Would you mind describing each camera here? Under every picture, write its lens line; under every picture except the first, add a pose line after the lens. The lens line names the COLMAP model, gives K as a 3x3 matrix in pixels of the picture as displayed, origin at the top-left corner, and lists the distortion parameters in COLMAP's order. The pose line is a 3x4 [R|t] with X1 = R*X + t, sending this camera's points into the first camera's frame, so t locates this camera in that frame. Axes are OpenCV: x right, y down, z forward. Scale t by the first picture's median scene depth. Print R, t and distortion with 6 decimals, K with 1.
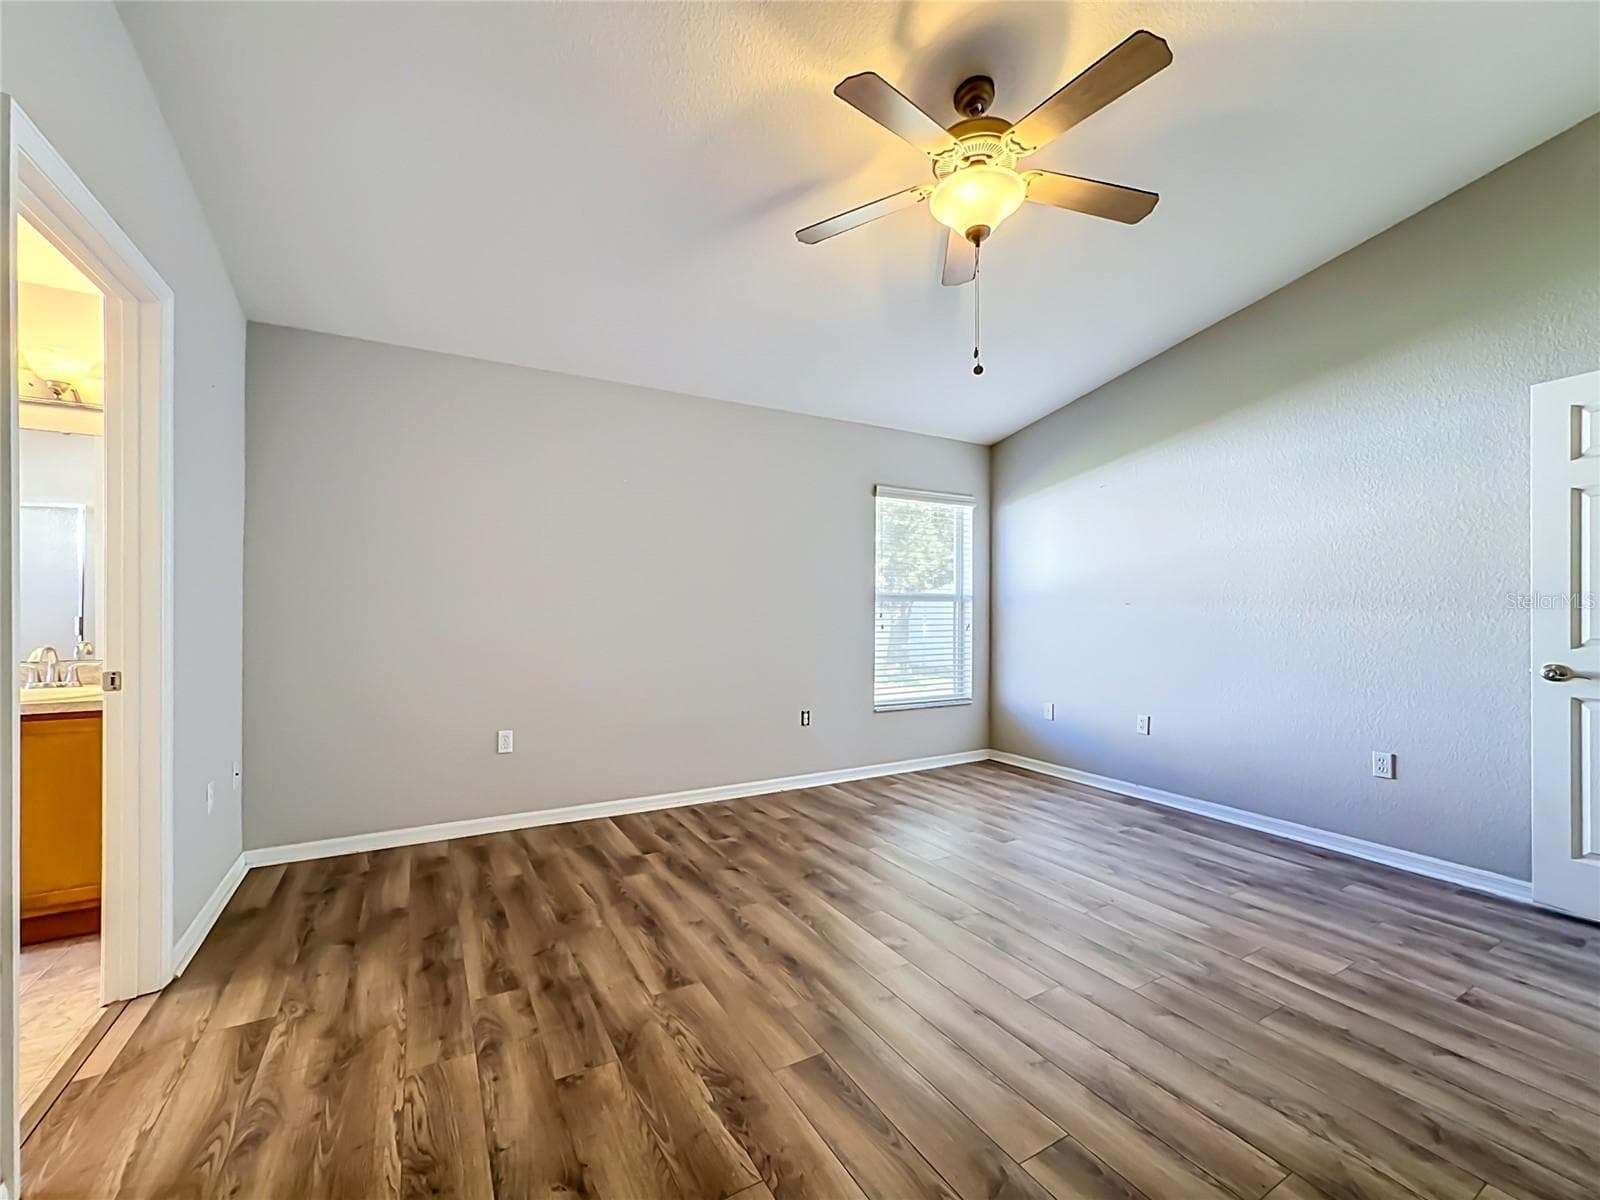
lens RADIAL K [[668.1, 0, 804.5], [0, 668.1, 602.3], [0, 0, 1]] dist [-0.033056, 0.013631]
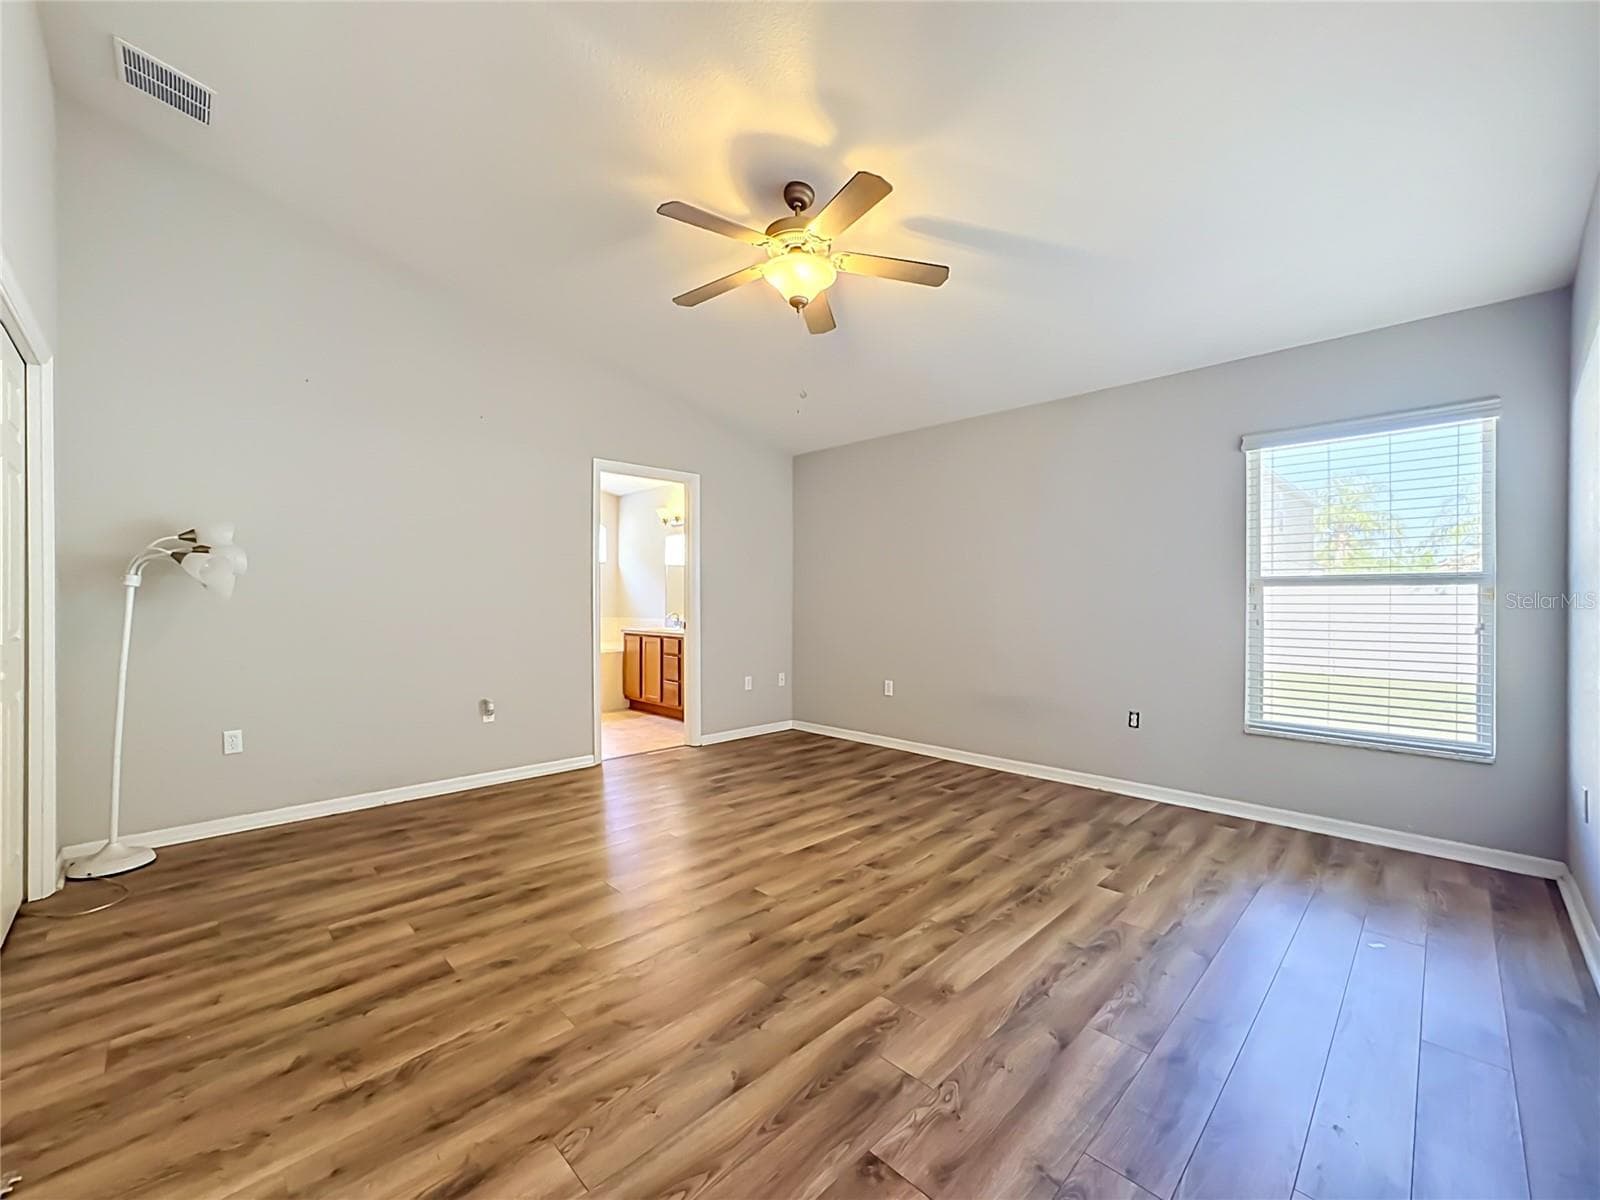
lens RADIAL K [[659.3, 0, 801.5], [0, 659.3, 603.2], [0, 0, 1]] dist [-0.042262, 0.018745]
pose [[0.252511, 0.001539, -0.967593, 1.120658], [0.008219, 0.999959, 0.003736, 0.012947], [0.967559, -0.008896, 0.252488, 0.519184]]
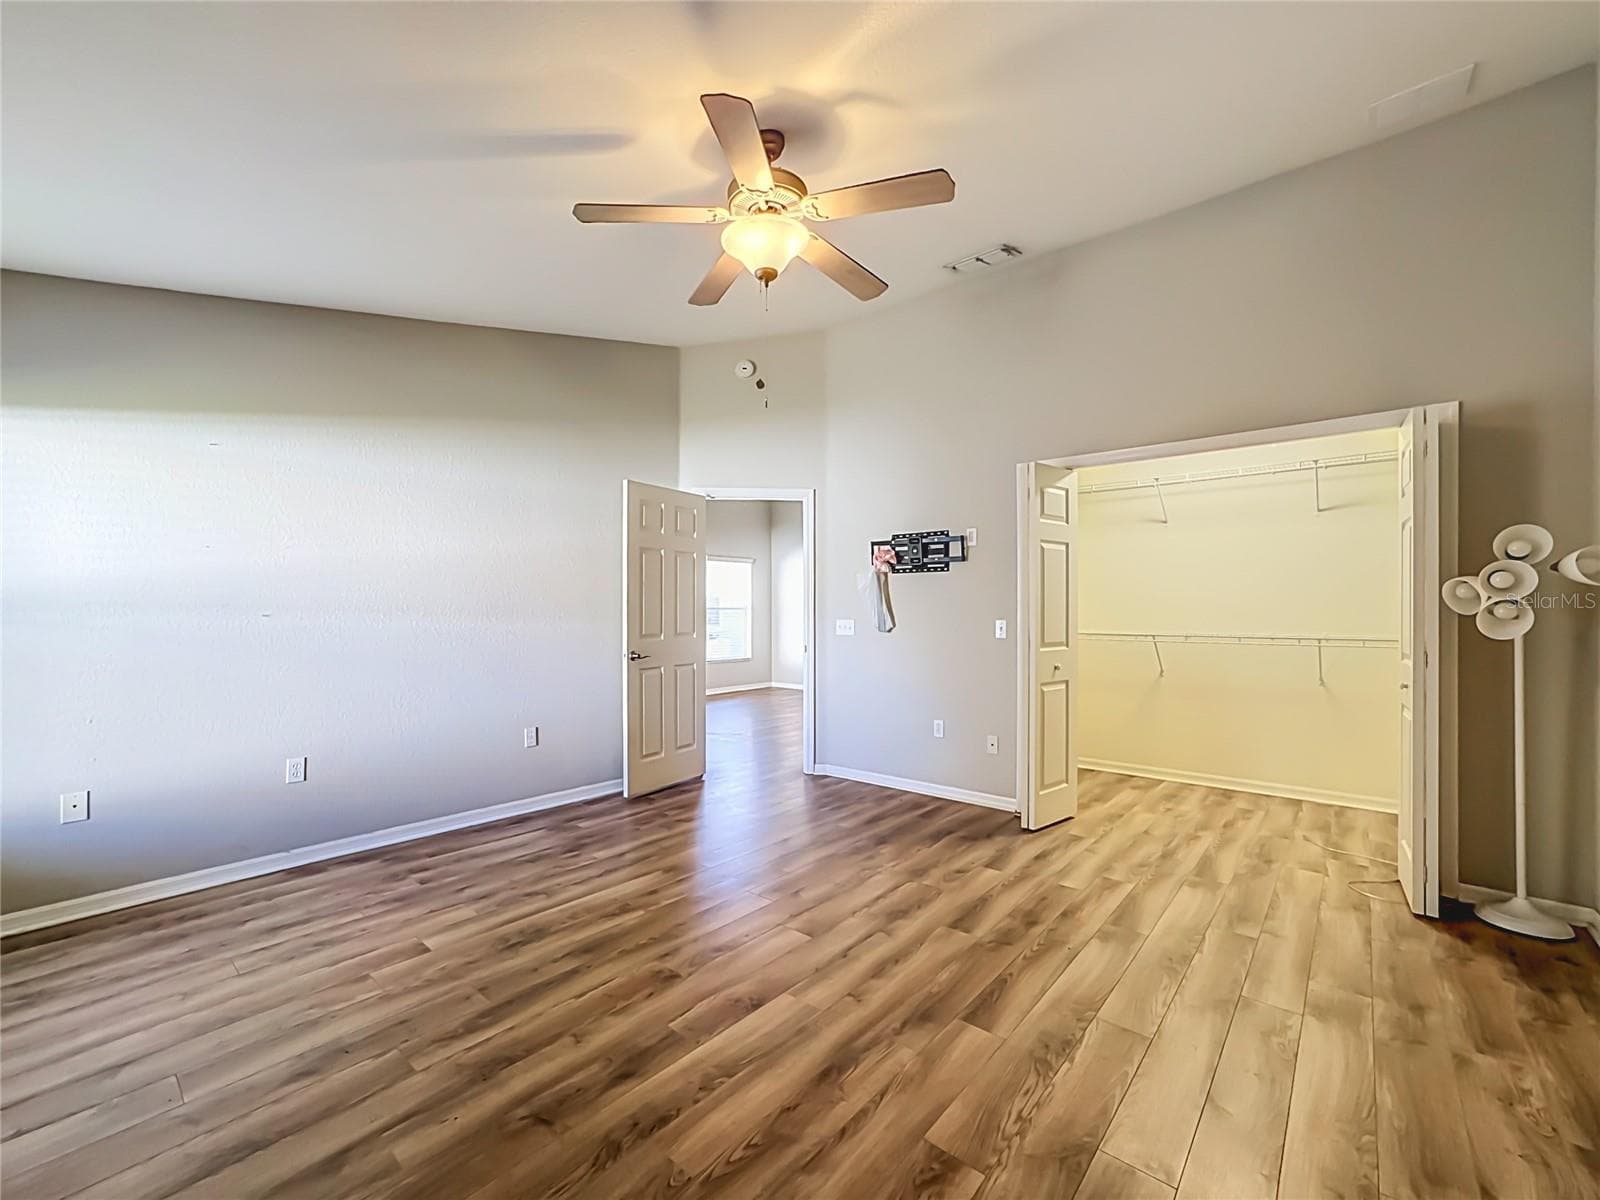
lens RADIAL K [[664.7, 0, 790.3], [0, 664.7, 604.4], [0, 0, 1]] dist [-0.042170, 0.019335]
pose [[-0.314437, 0.002630, 0.949275, -0.575316], [-0.008178, 0.999952, -0.005479, -0.017824], [-0.949243, -0.009486, -0.314400, 0.980343]]
